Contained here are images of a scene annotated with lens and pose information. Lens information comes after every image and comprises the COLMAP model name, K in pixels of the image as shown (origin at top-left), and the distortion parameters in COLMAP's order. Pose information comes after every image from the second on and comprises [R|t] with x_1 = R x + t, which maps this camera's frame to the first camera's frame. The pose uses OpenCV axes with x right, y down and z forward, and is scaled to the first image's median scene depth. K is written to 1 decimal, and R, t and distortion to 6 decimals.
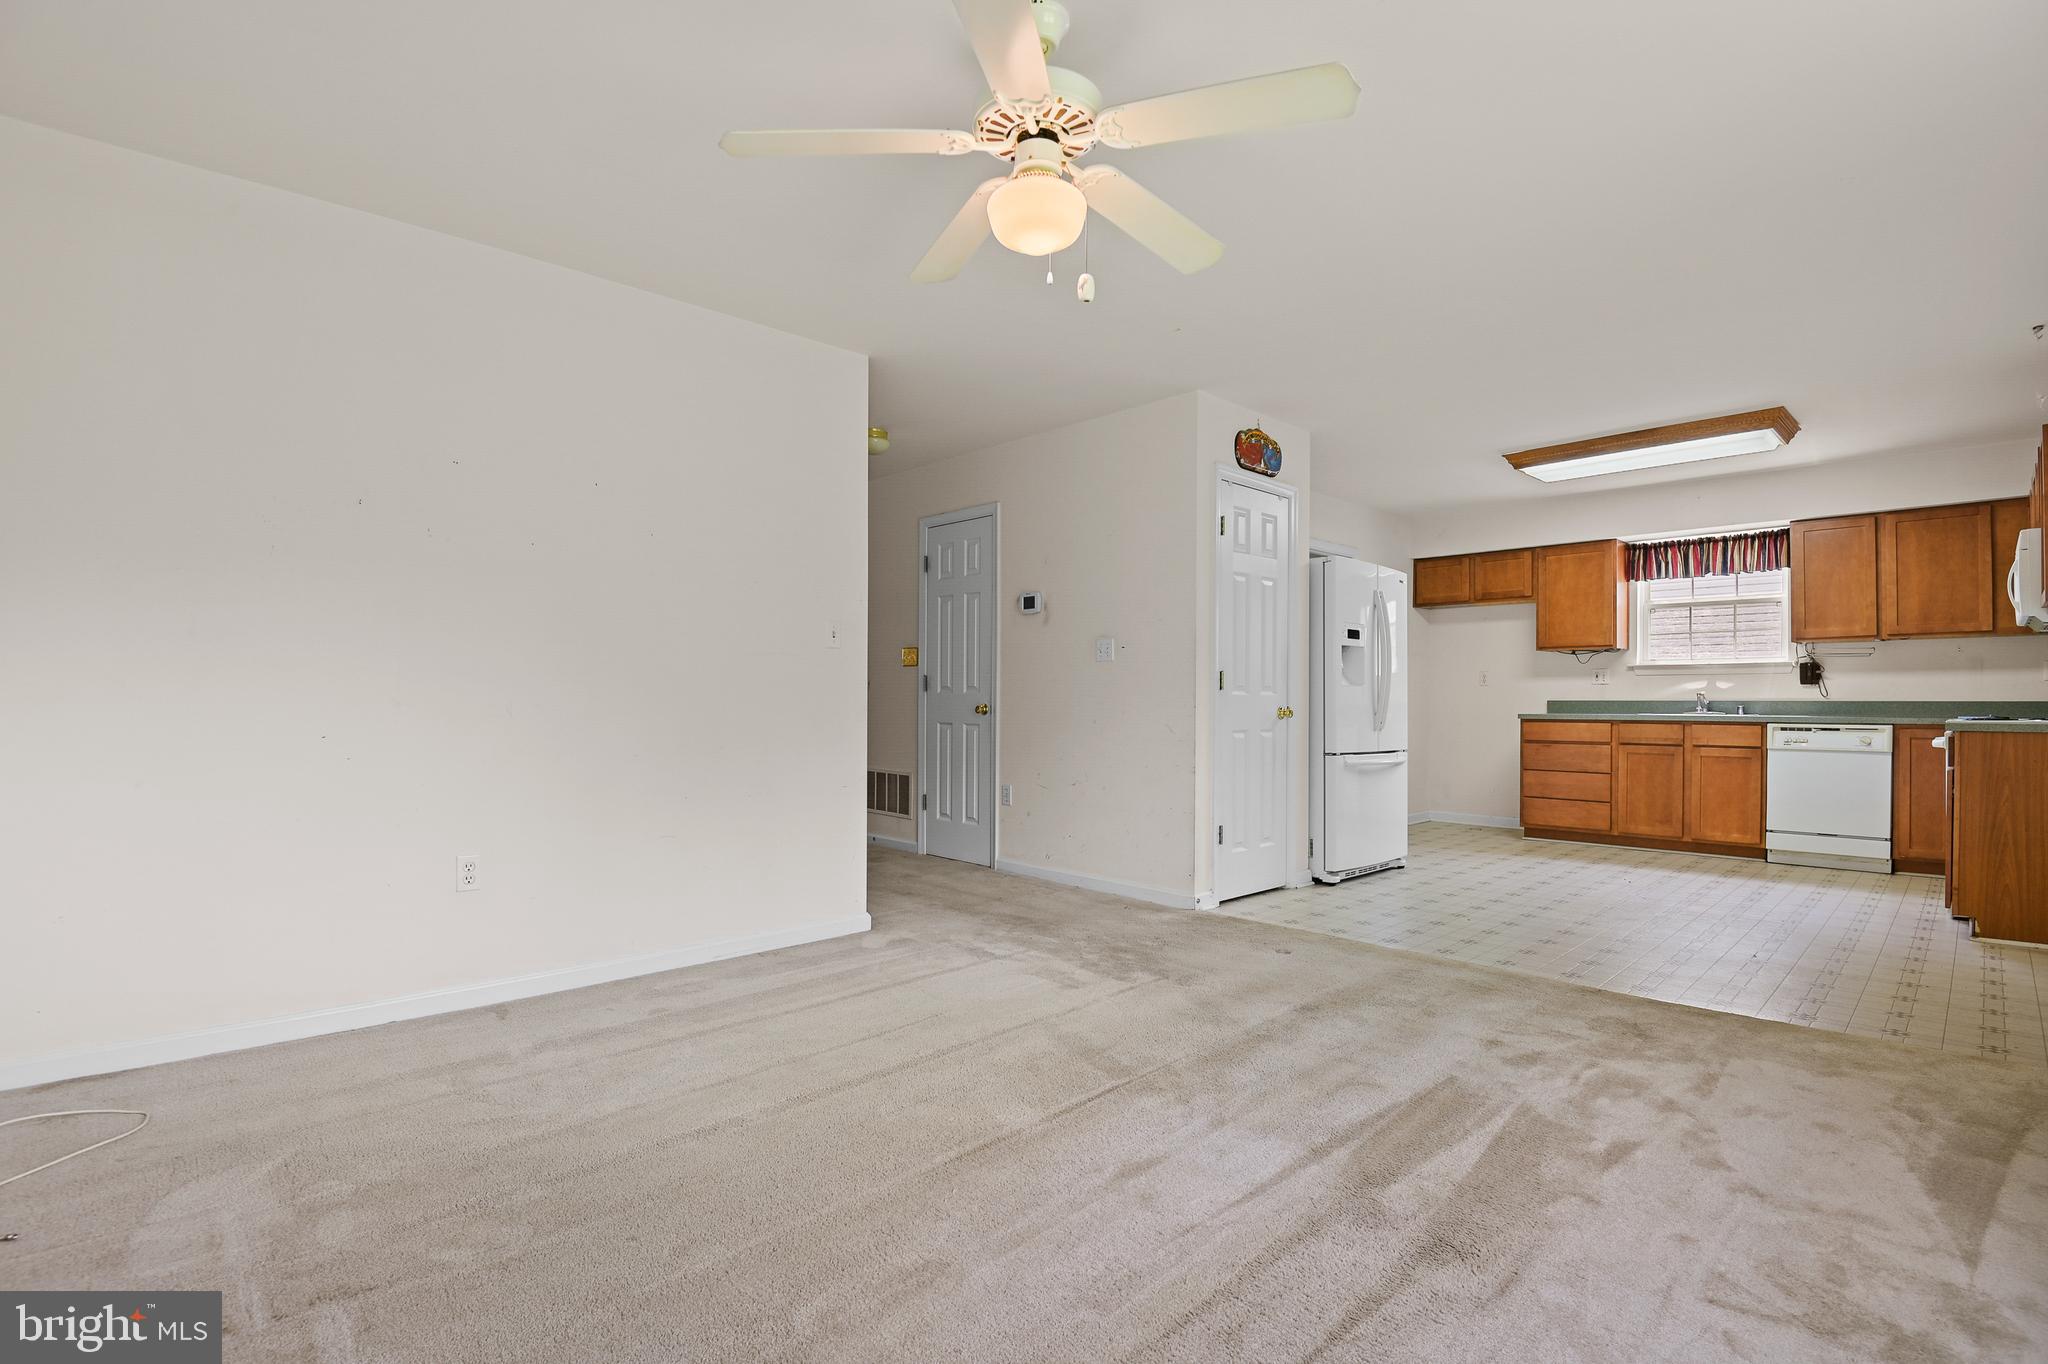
lens RADIAL K [[941.6, 0, 1009.2], [0, 941.6, 700.5], [0, 0, 1]] dist [-0.002221, -0.010684]
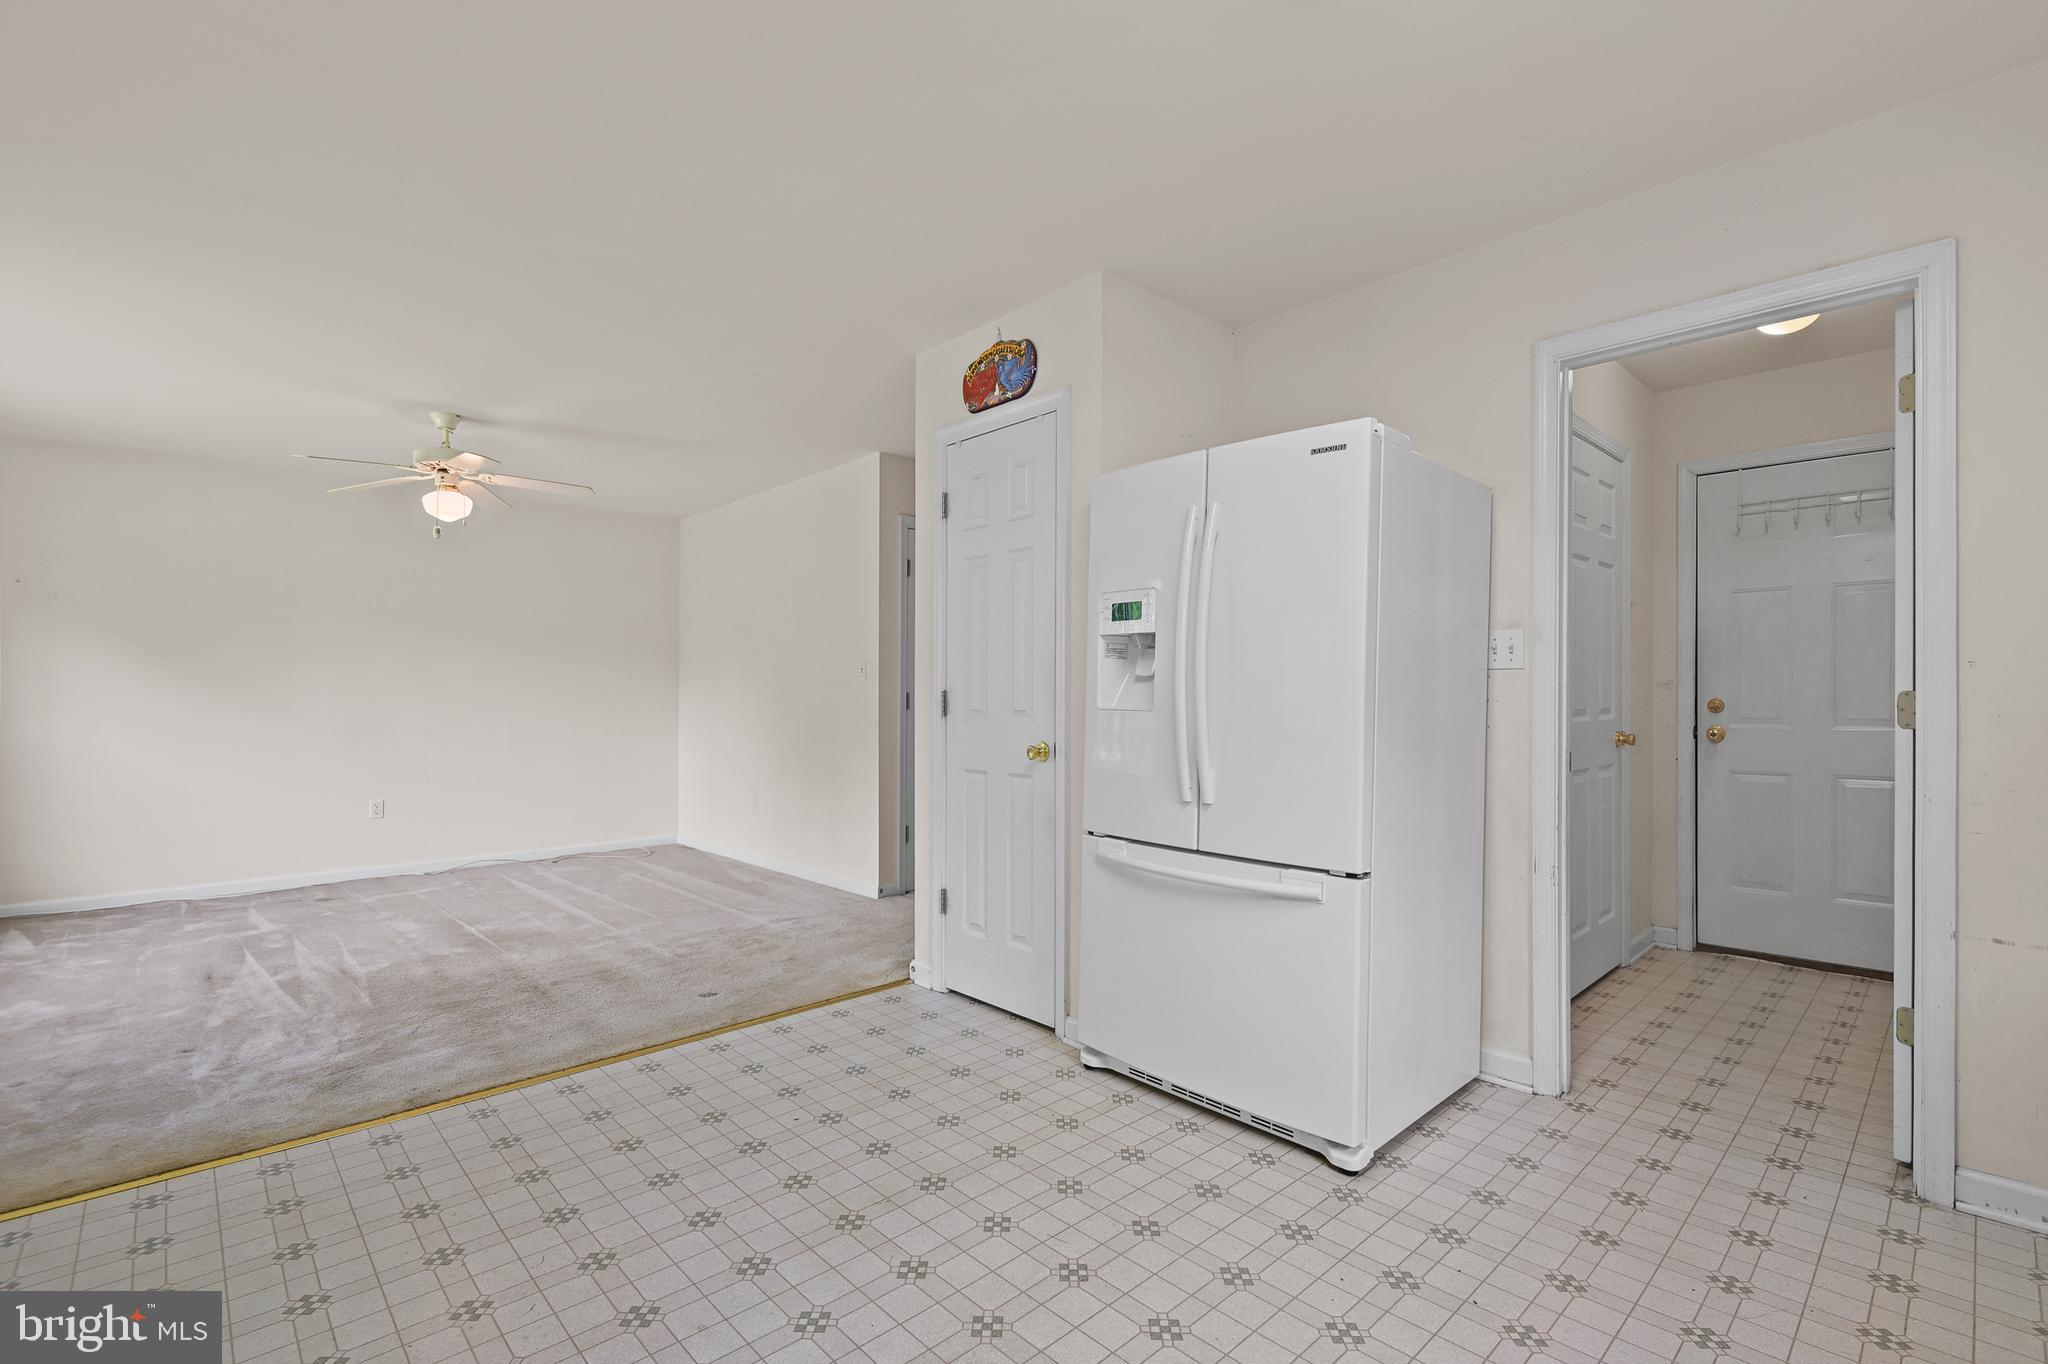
lens RADIAL K [[941.6, 0, 1026.4], [0, 941.6, 691.8], [0, 0, 1]] dist [-0.002221, -0.010684]
pose [[-0.004078, -0.008251, -0.999958, 0.959994], [-0.001030, 0.999965, -0.008247, -0.023378], [0.999991, 0.000996, -0.004086, 1.023390]]
